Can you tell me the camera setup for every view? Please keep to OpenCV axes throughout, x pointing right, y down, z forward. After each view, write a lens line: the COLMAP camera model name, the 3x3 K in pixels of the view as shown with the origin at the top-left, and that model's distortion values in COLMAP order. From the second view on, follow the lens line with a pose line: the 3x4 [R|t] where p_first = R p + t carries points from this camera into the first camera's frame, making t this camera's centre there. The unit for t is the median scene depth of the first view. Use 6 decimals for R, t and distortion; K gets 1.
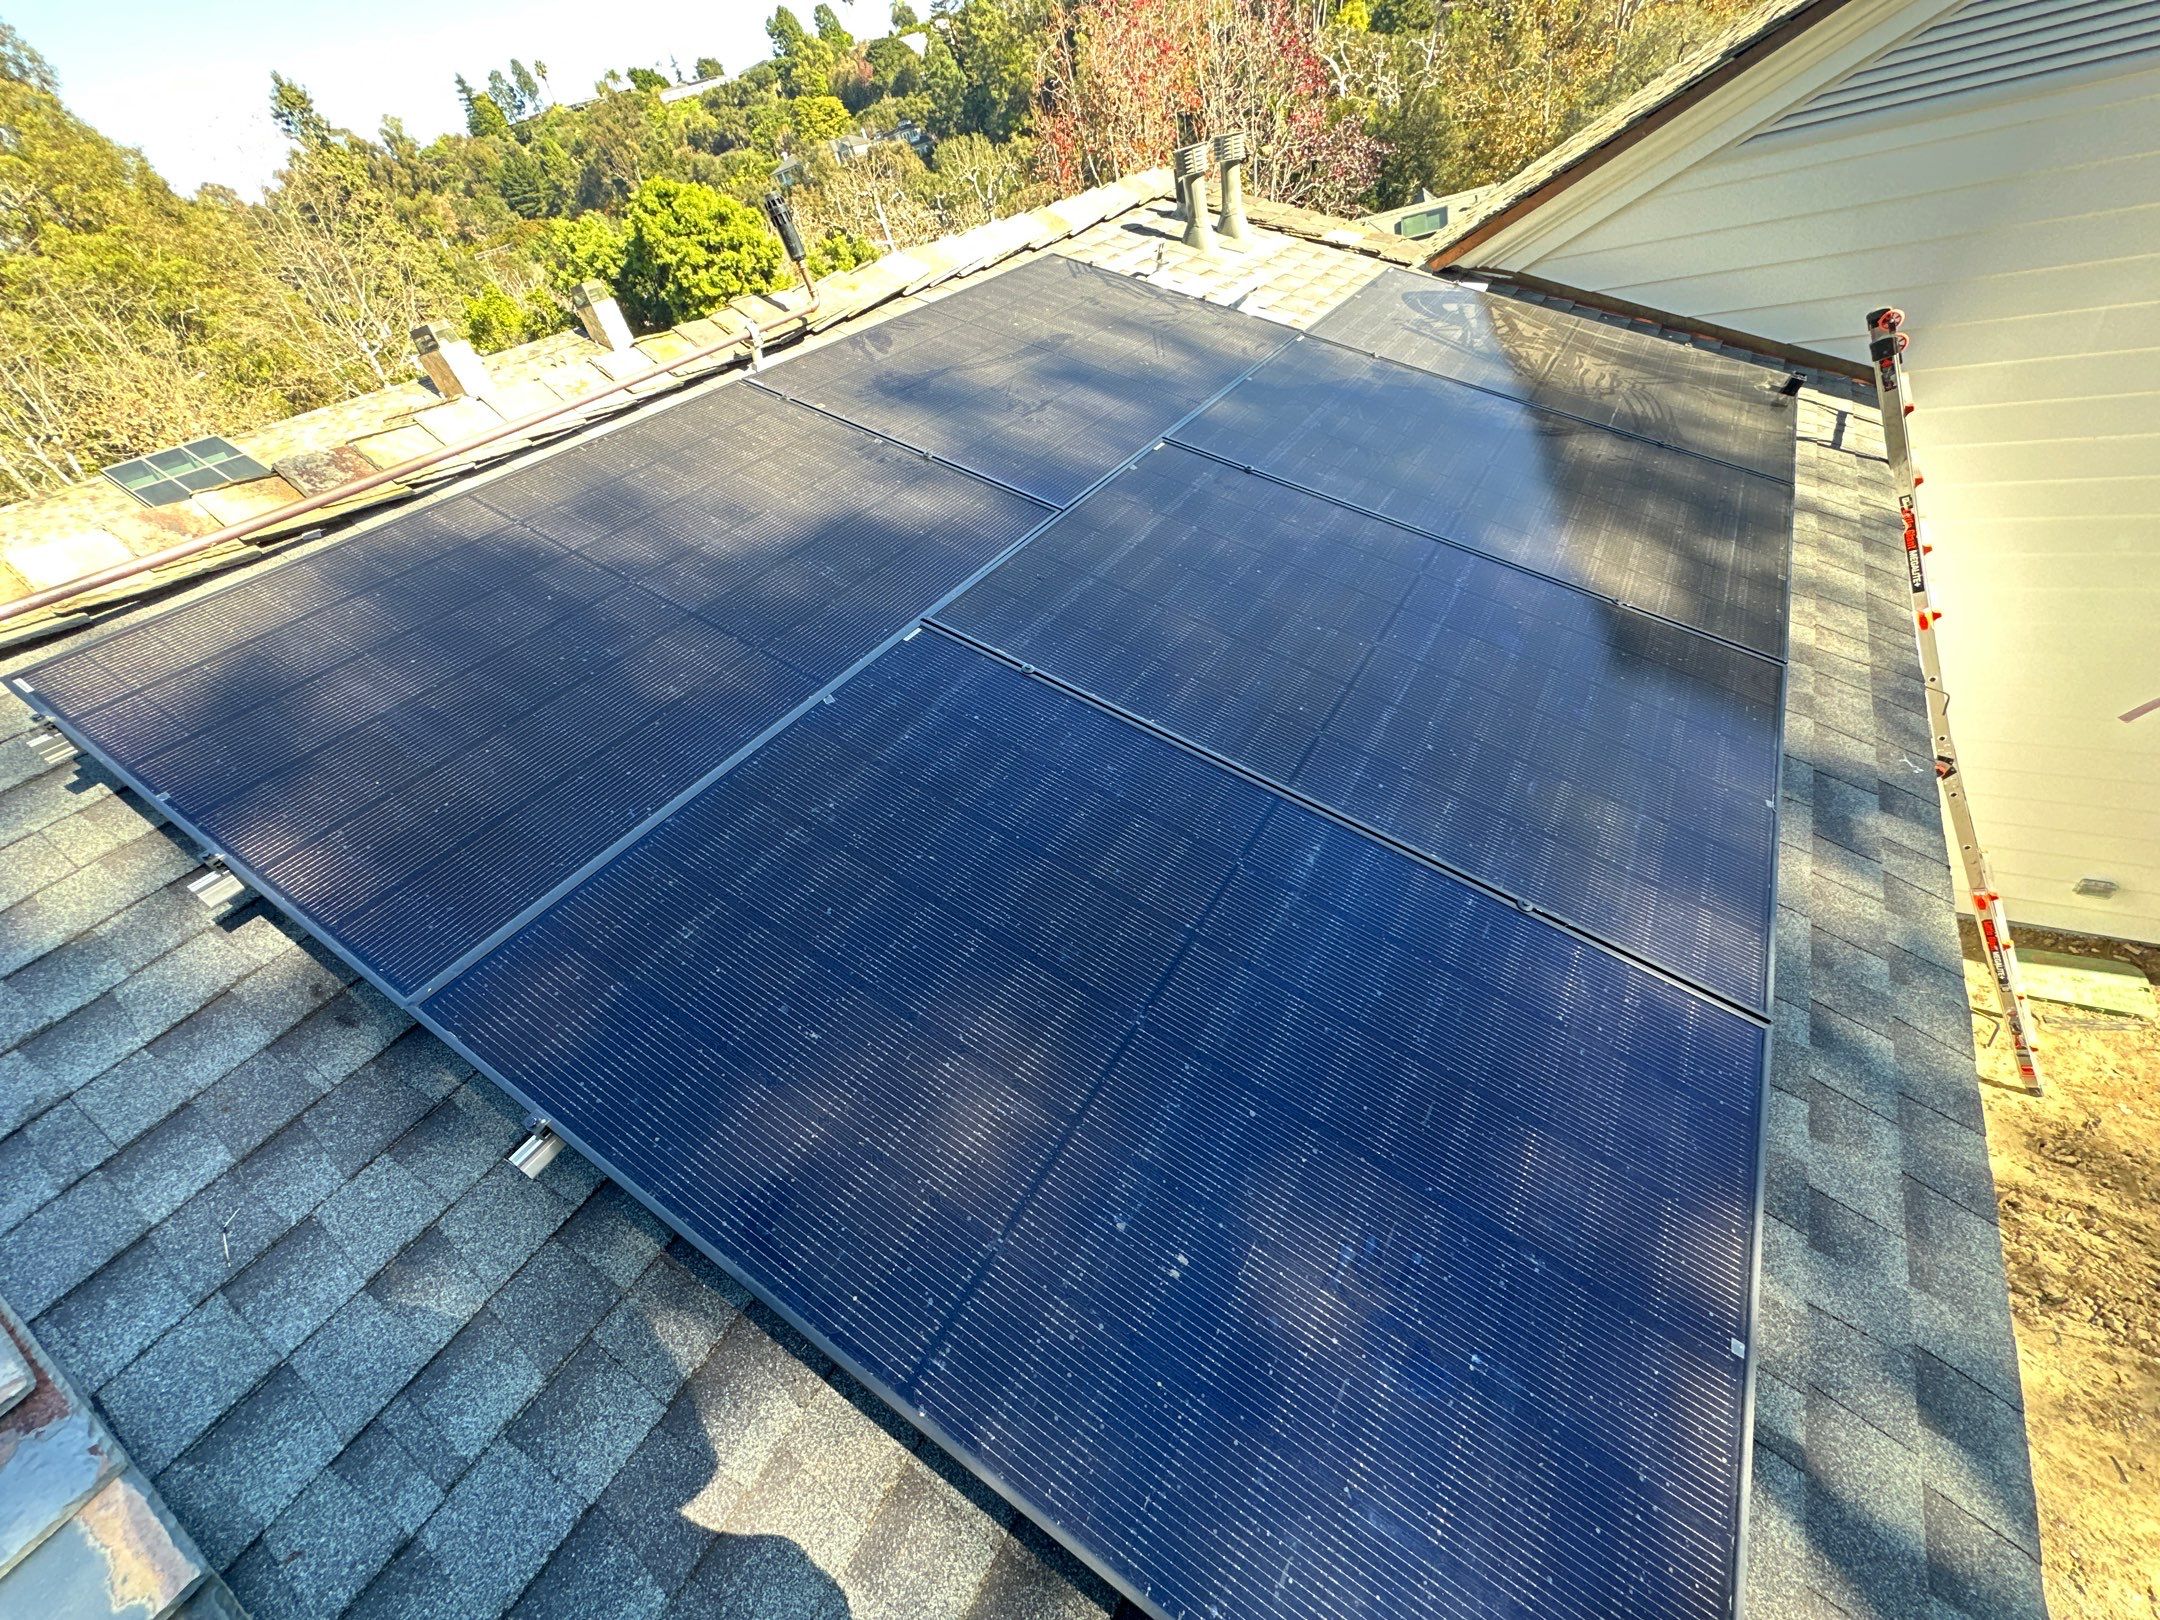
lens RADIAL K [[861.8, 0, 1080.0], [0, 861.8, 810.0], [0, 0, 1]] dist [-0.003745, 0.000880]
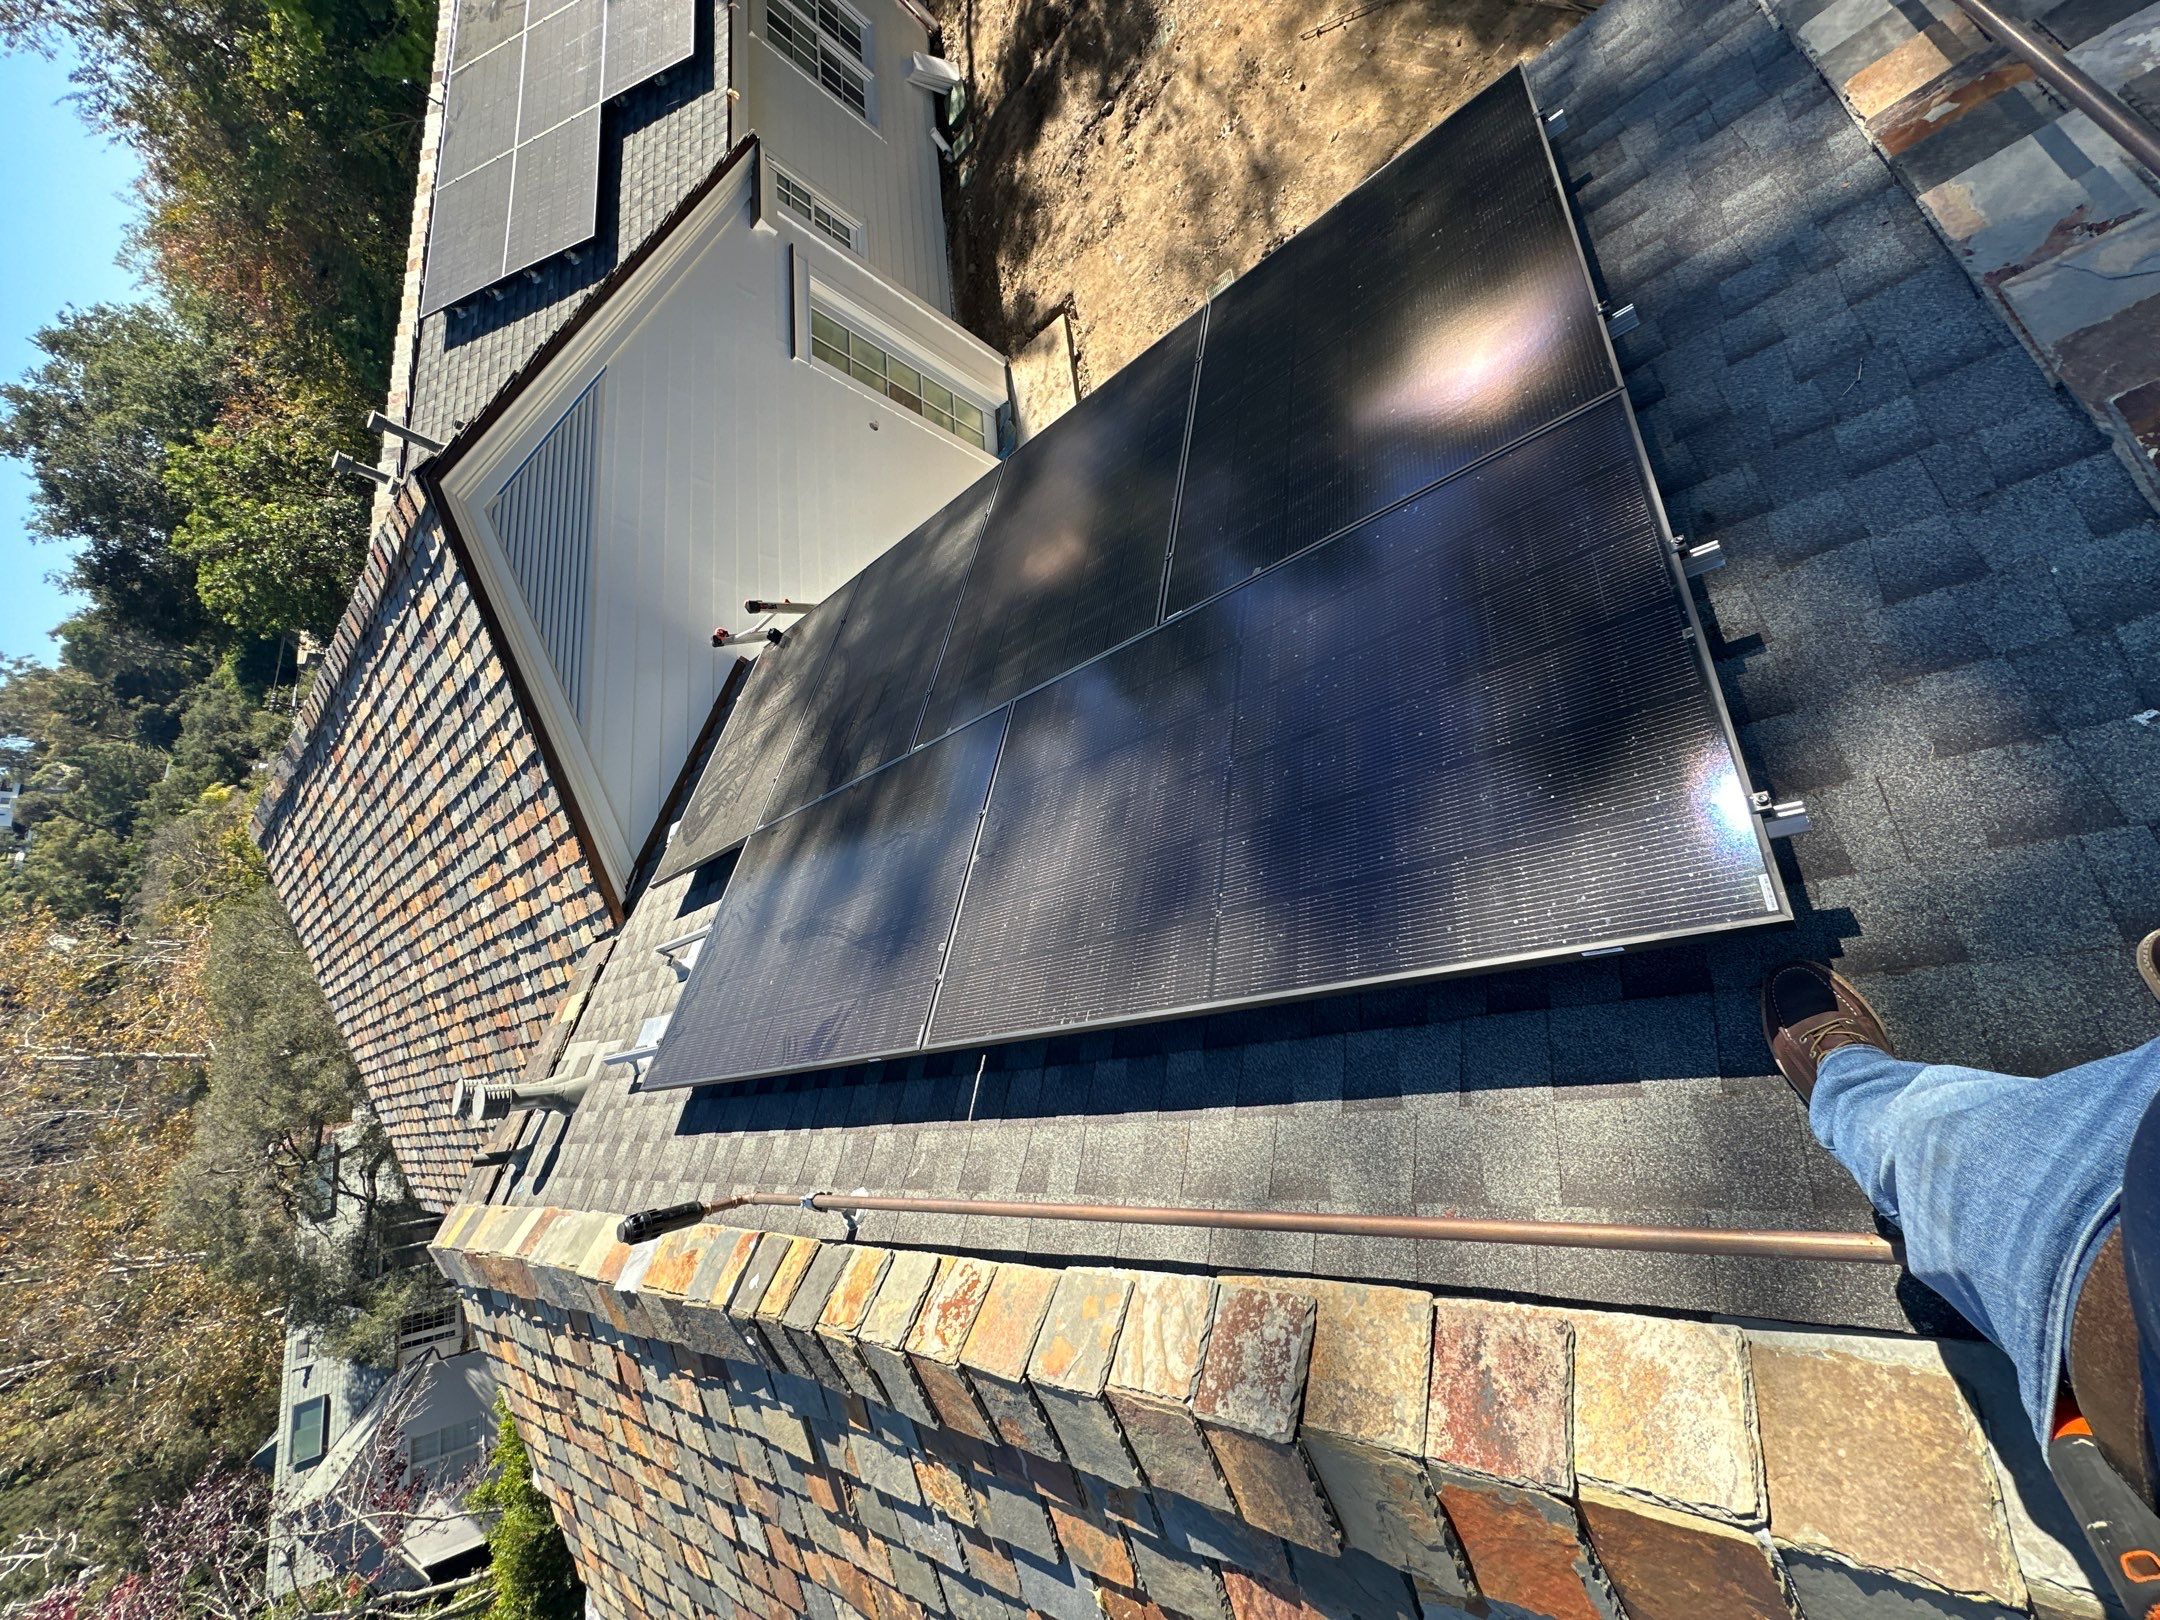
lens RADIAL K [[861.8, 0, 1080.0], [0, 861.8, 810.0], [0, 0, 1]] dist [-0.003745, 0.000880]
pose [[-0.297083, -0.619349, 0.726738, -2.048792], [0.954825, -0.198403, 0.221238, -1.123160], [0.007164, 0.759633, 0.650312, 0.630793]]
